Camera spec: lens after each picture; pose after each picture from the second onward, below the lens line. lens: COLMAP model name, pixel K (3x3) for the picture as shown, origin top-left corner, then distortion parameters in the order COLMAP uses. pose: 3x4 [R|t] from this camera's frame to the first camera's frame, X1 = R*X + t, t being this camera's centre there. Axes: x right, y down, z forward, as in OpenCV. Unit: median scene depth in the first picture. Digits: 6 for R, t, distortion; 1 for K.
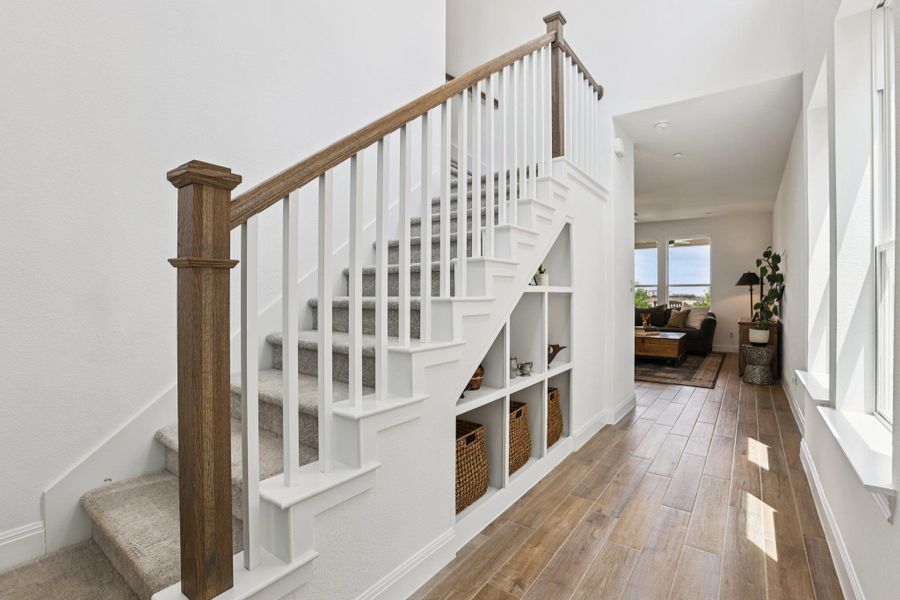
lens RADIAL K [[410.3, 0, 449.7], [0, 410.3, 294.2], [0, 0, 1]] dist [-0.024161, 0.000421]
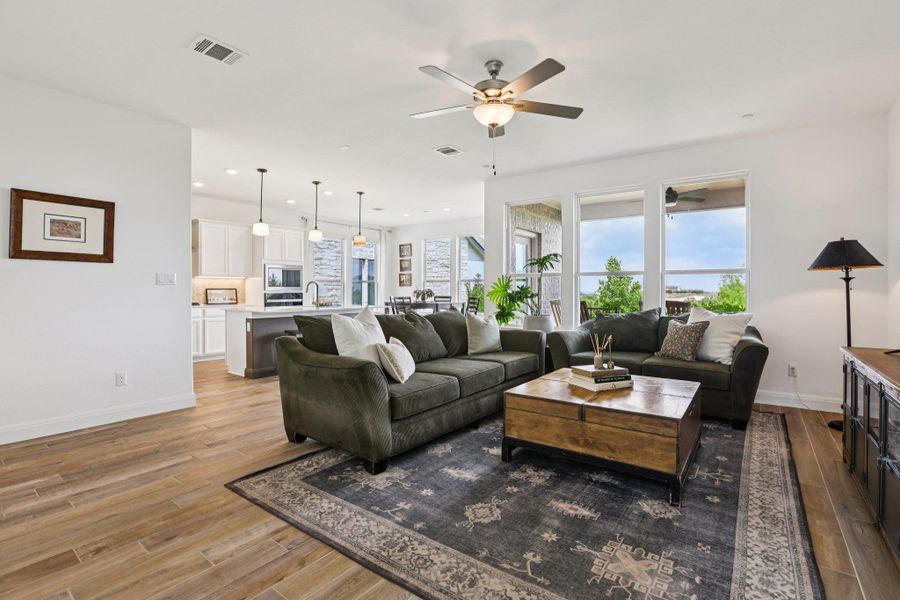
lens RADIAL K [[412.3, 0, 449.5], [0, 412.3, 290.1], [0, 0, 1]] dist [-0.001222, 0.000006]
pose [[0.999947, 0.000033, -0.010286, 0.300873], [-0.000019, 0.999999, 0.001369, 0.001087], [0.010286, -0.001369, 0.999946, 0.527613]]
